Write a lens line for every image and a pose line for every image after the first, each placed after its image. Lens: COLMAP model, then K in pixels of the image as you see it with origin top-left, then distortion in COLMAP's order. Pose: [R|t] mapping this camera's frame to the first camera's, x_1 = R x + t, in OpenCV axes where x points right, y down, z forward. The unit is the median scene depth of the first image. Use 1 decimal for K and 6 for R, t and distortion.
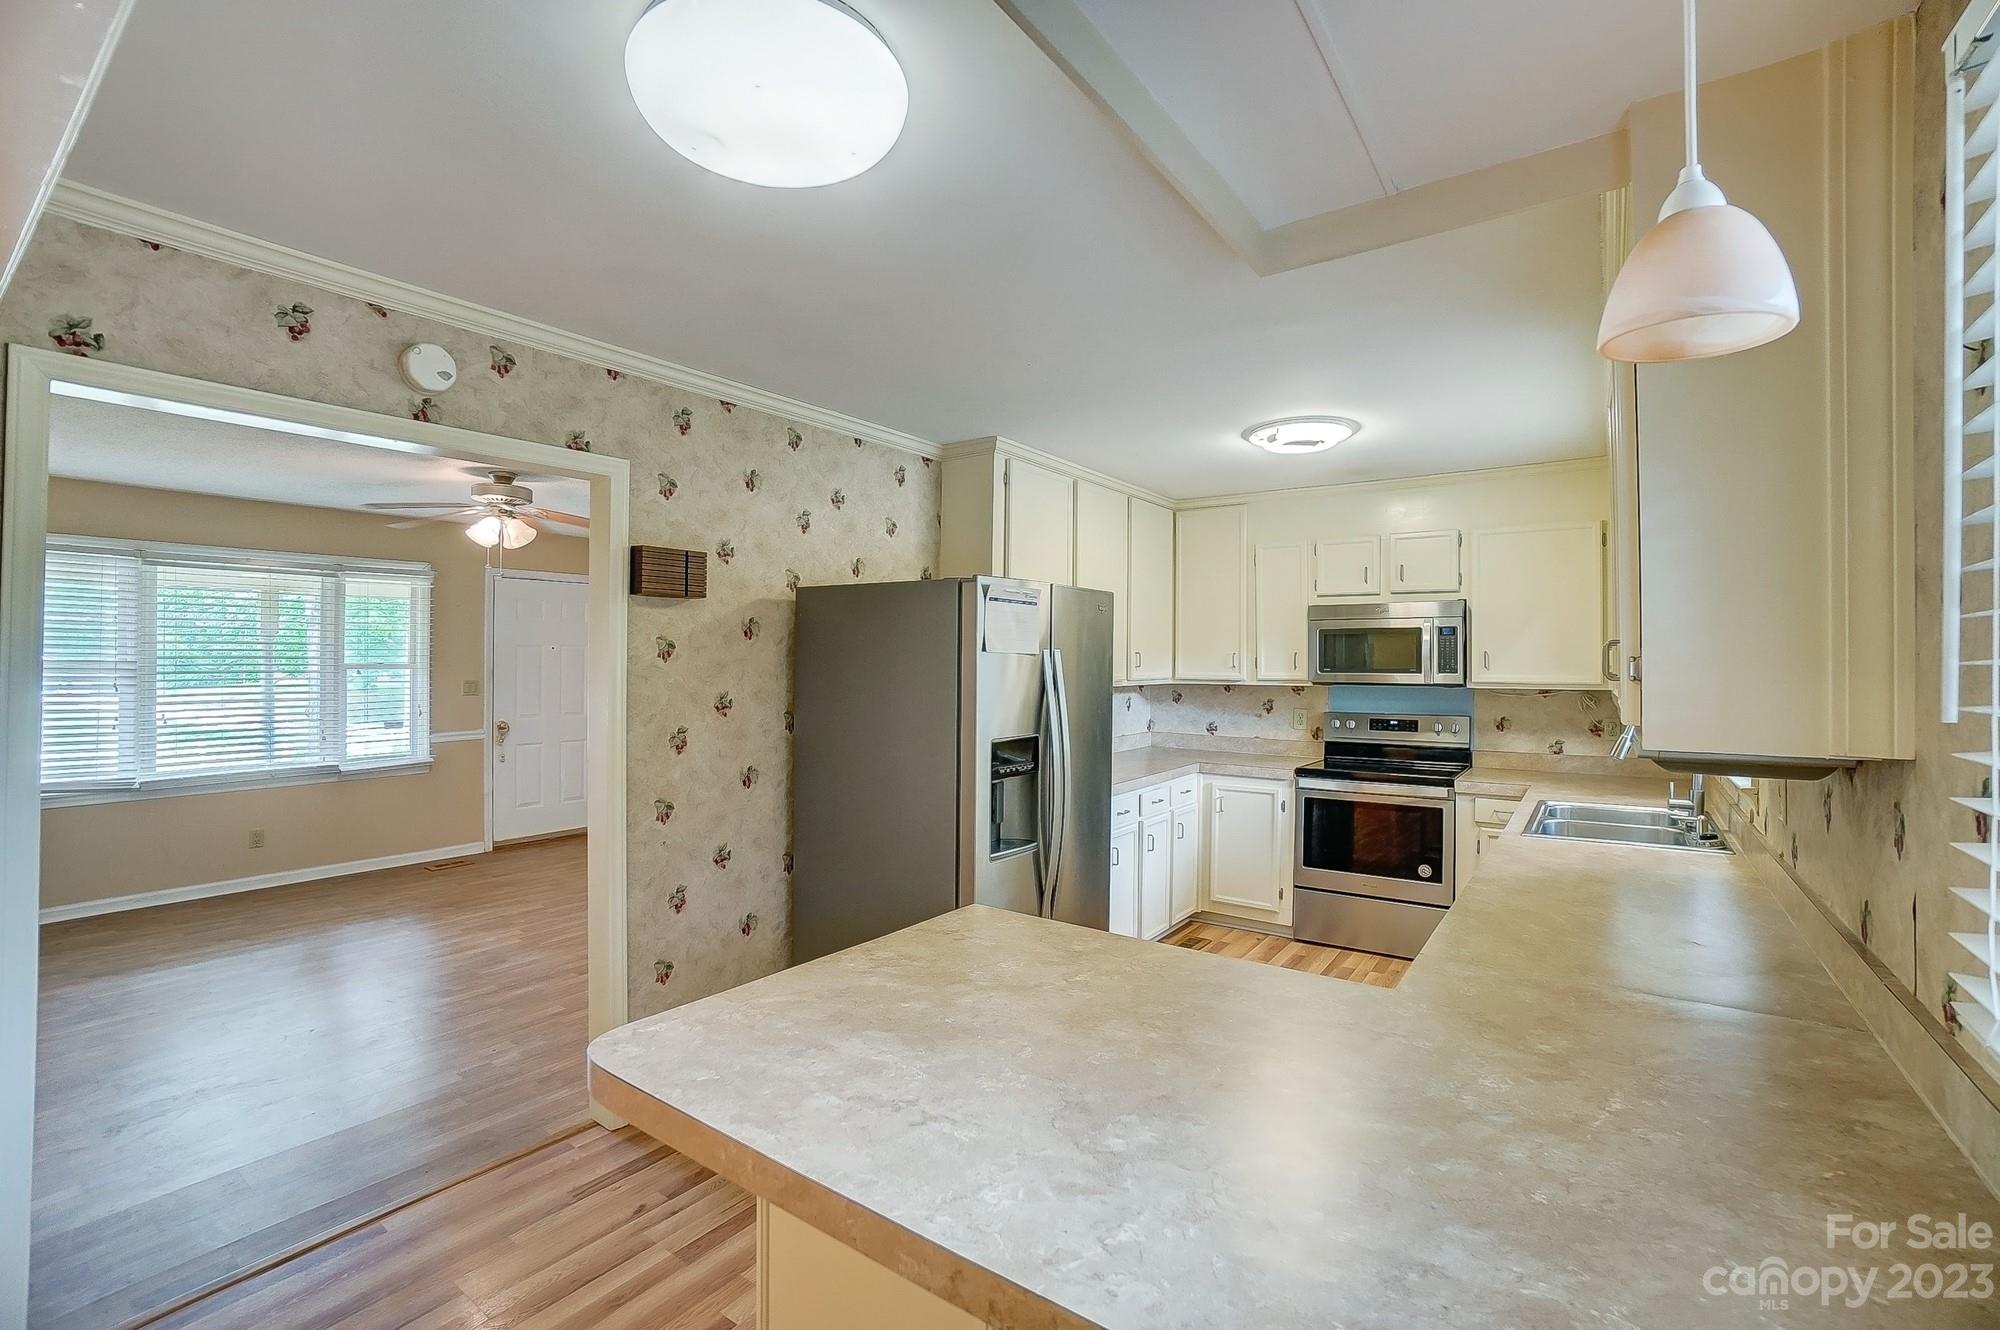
lens RADIAL K [[878.6, 0, 983.4], [0, 878.6, 654.7], [0, 0, 1]] dist [-0.068456, 0.024110]
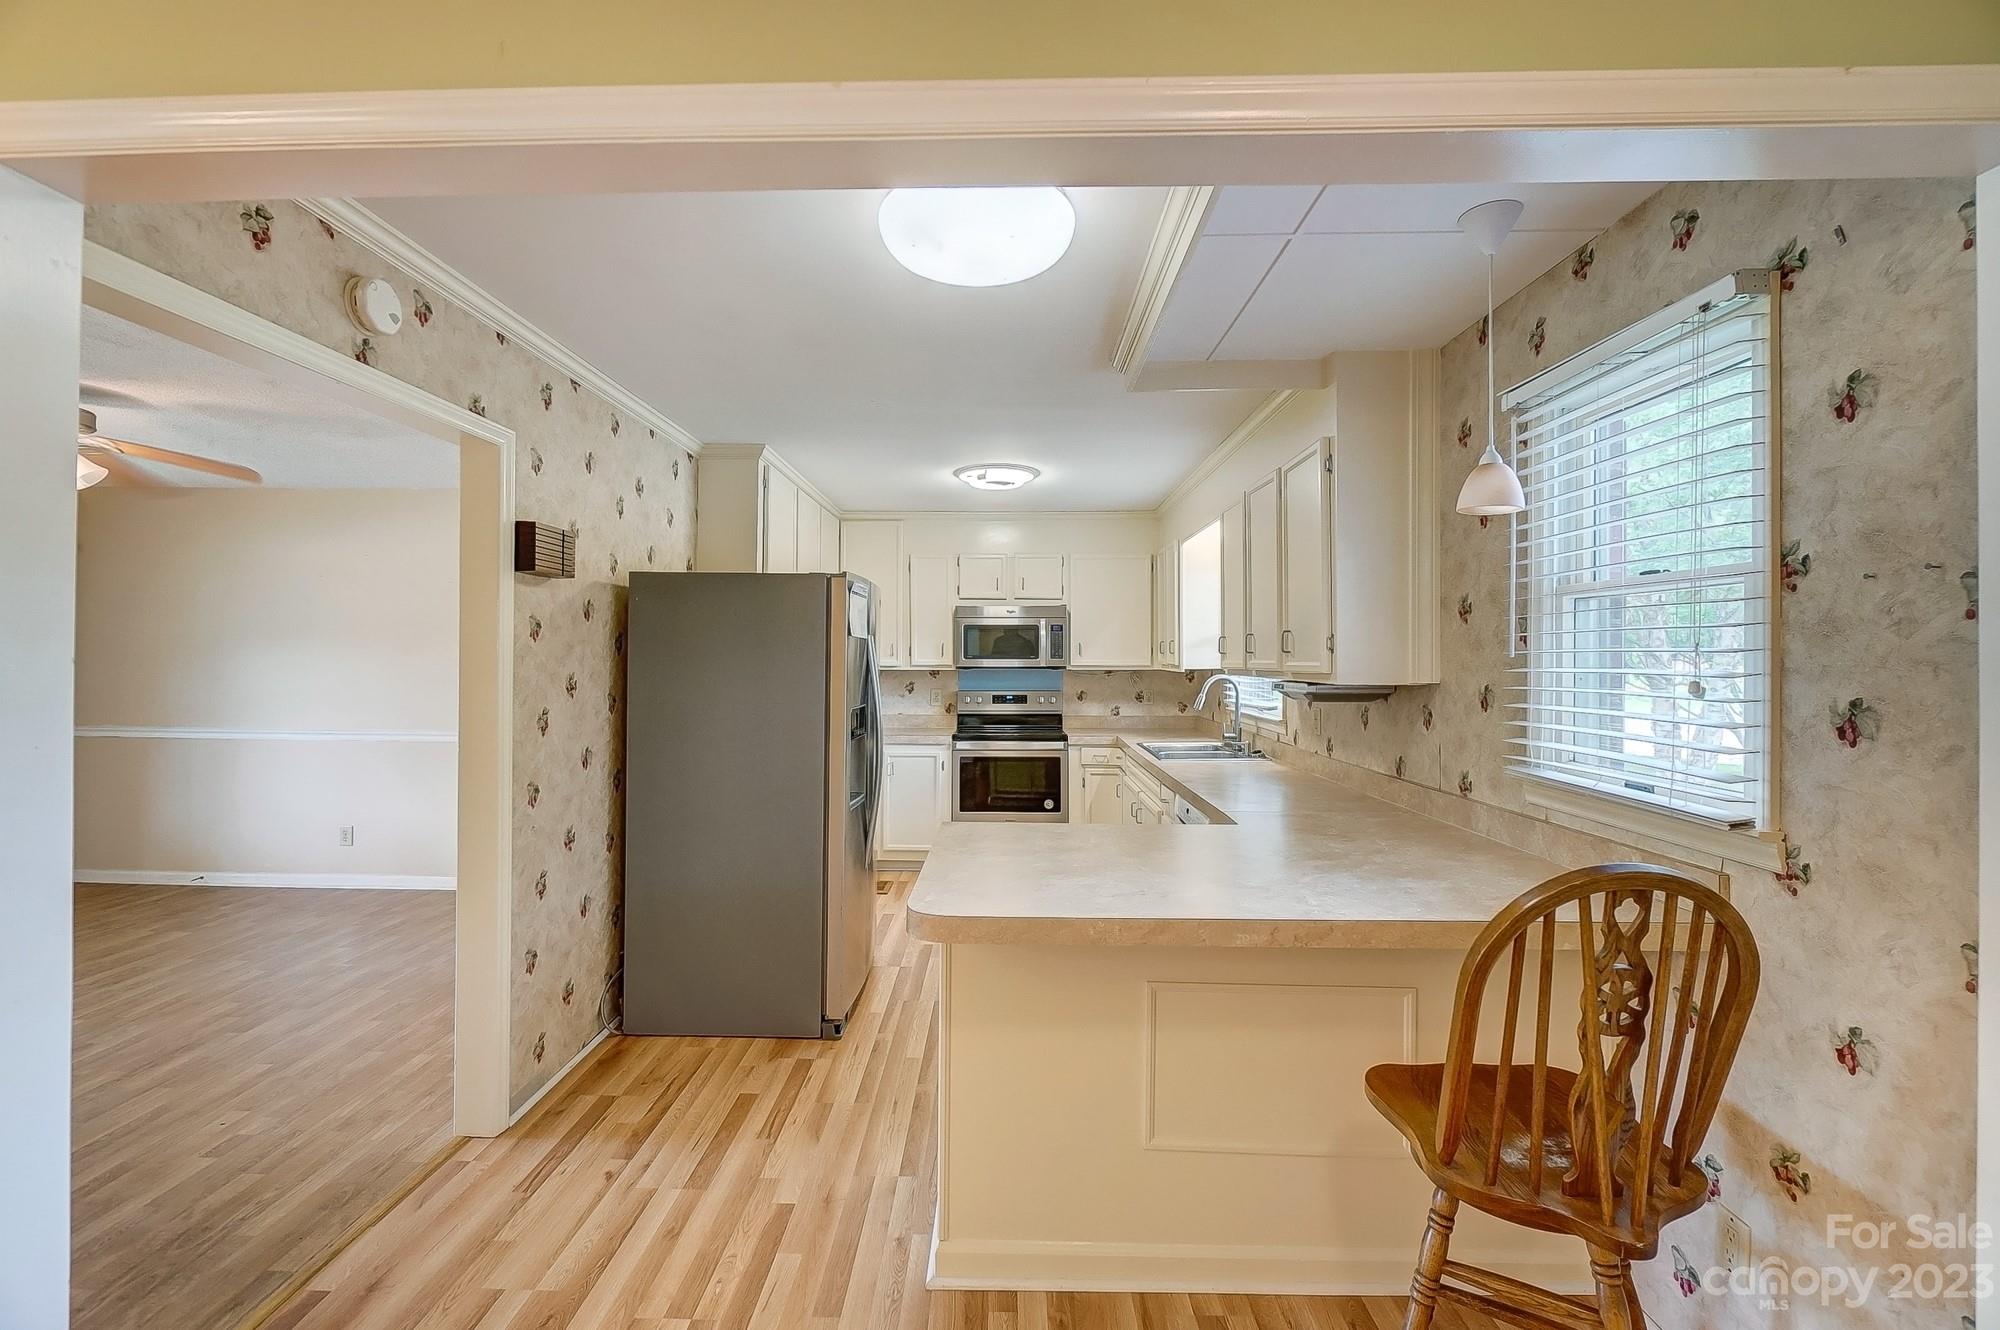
lens RADIAL K [[861.8, 0, 987.8], [0, 861.8, 657.5], [0, 0, 1]] dist [0.001773, -0.007492]
pose [[0.819921, 0.000056, 0.572477, -0.337955], [-0.004174, 0.999974, 0.005880, 0.012095], [-0.572461, -0.007210, 0.819900, -0.055995]]
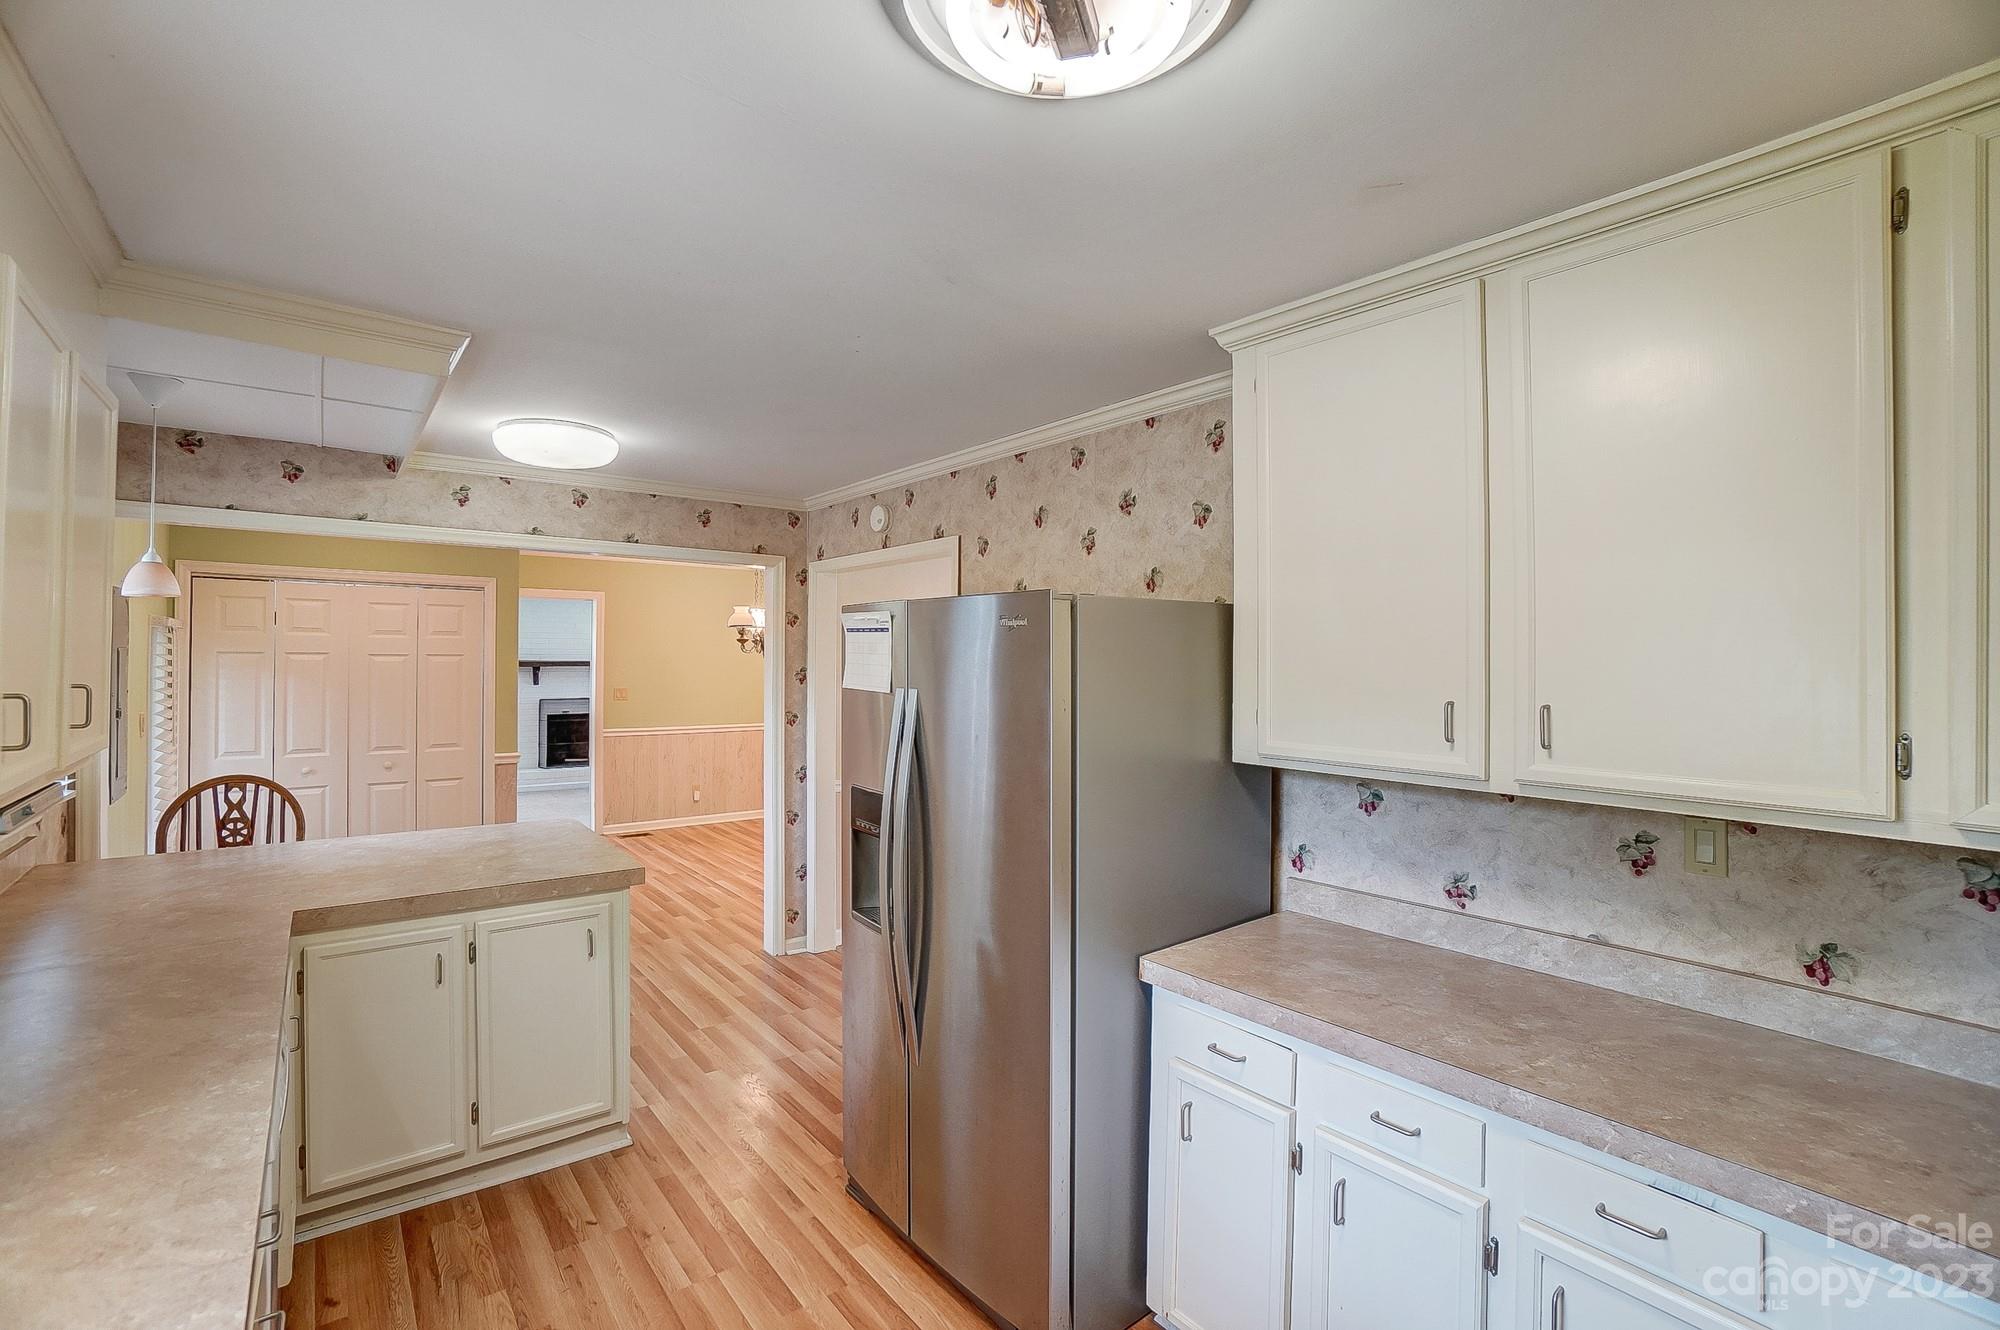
lens RADIAL K [[896.4, 0, 983.4], [0, 896.4, 659.3], [0, 0, 1]] dist [-0.070337, 0.025187]
pose [[-0.283110, -0.006507, -0.959065, 0.566275], [-0.008999, 0.999951, -0.004128, -0.019670], [0.959045, 0.007462, -0.283155, 0.913516]]
